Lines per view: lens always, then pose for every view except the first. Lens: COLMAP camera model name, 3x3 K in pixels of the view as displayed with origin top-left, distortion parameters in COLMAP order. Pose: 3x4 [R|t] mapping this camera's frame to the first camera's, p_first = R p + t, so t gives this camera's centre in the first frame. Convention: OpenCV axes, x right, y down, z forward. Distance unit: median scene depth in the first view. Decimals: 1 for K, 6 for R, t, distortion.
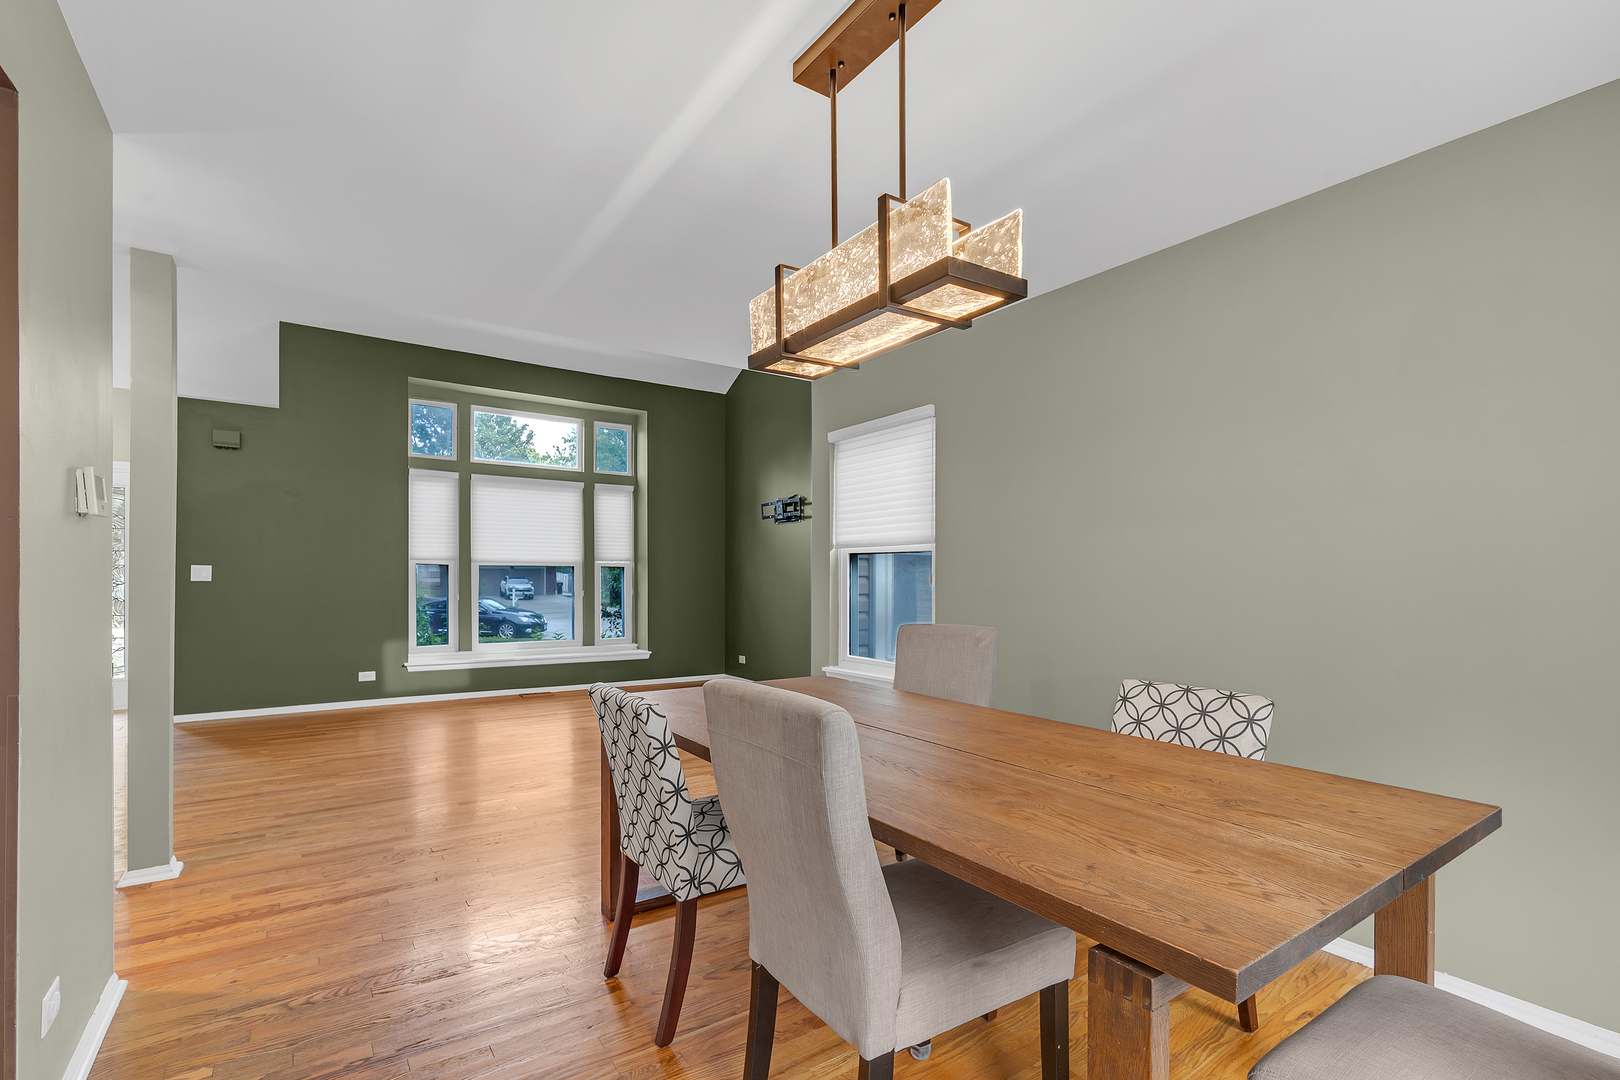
lens RADIAL K [[741.8, 0, 815.3], [0, 741.8, 572.8], [0, 0, 1]] dist [-0.000376, -0.000026]
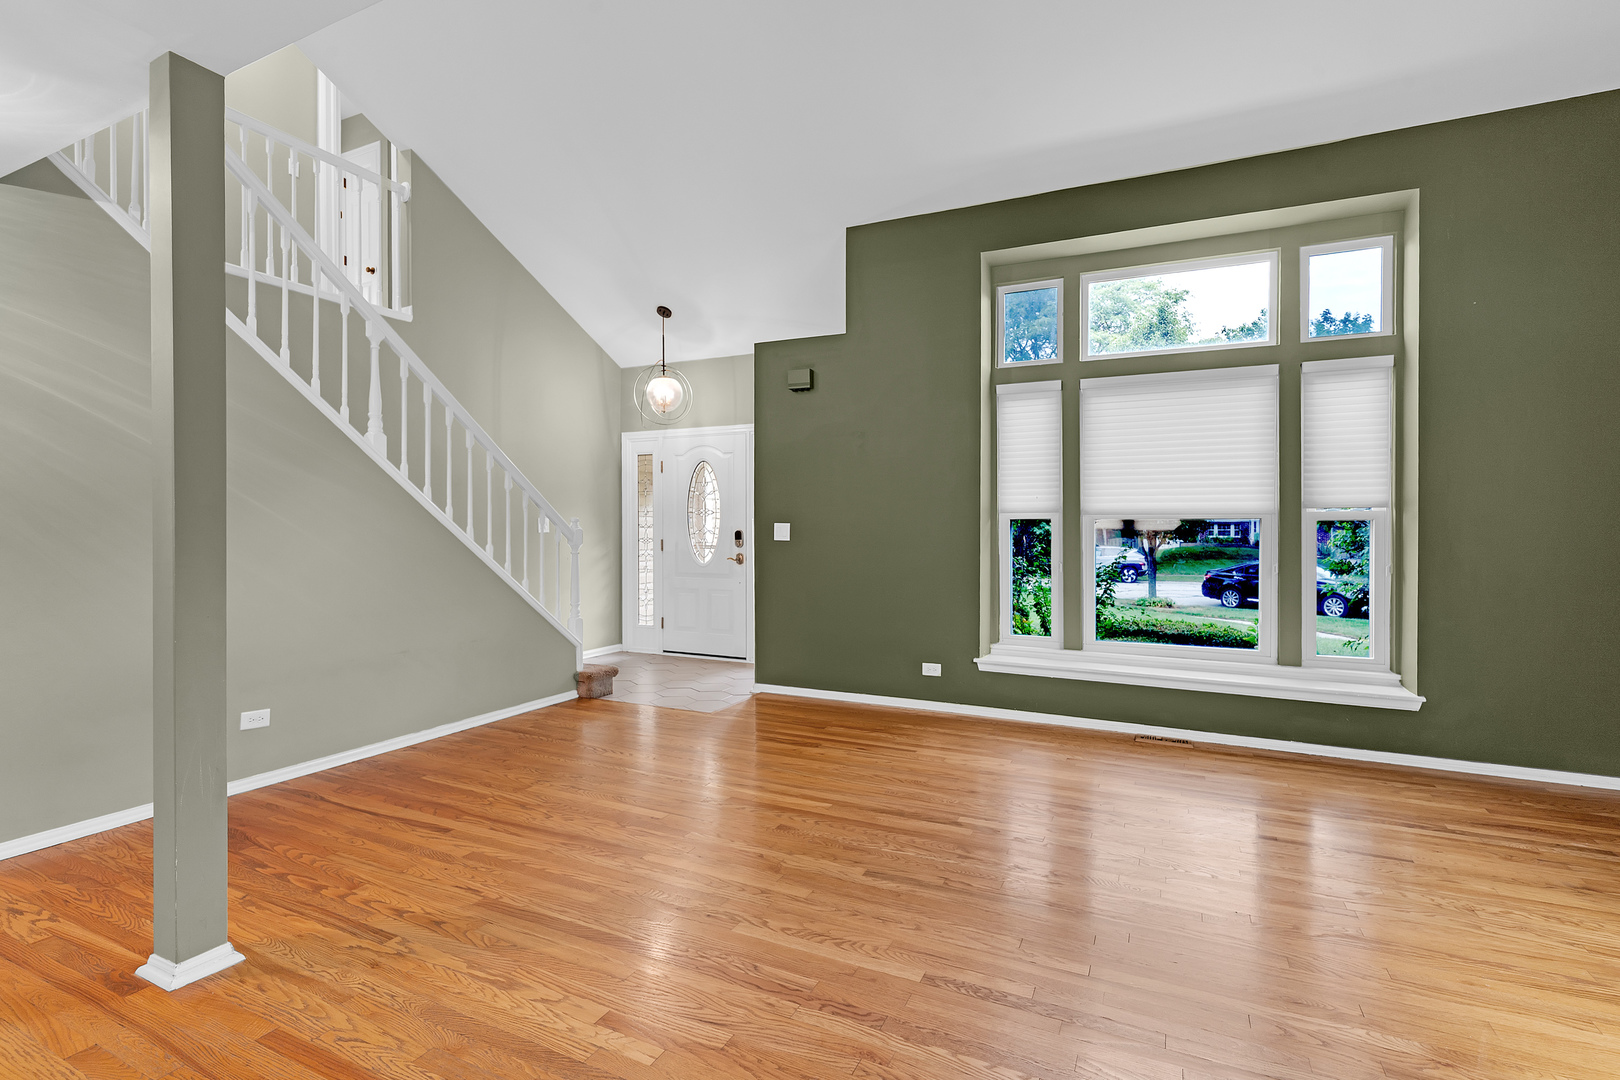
lens RADIAL K [[768.8, 0, 810.0], [0, 768.8, 540.0], [0, 0, 1]] dist [-0.002597, -0.000334]
pose [[0.499280, 0.007586, -0.866407, 0.005106], [0.000997, 0.999956, 0.009330, 0.001357], [0.866440, -0.005522, 0.499251, 0.447826]]
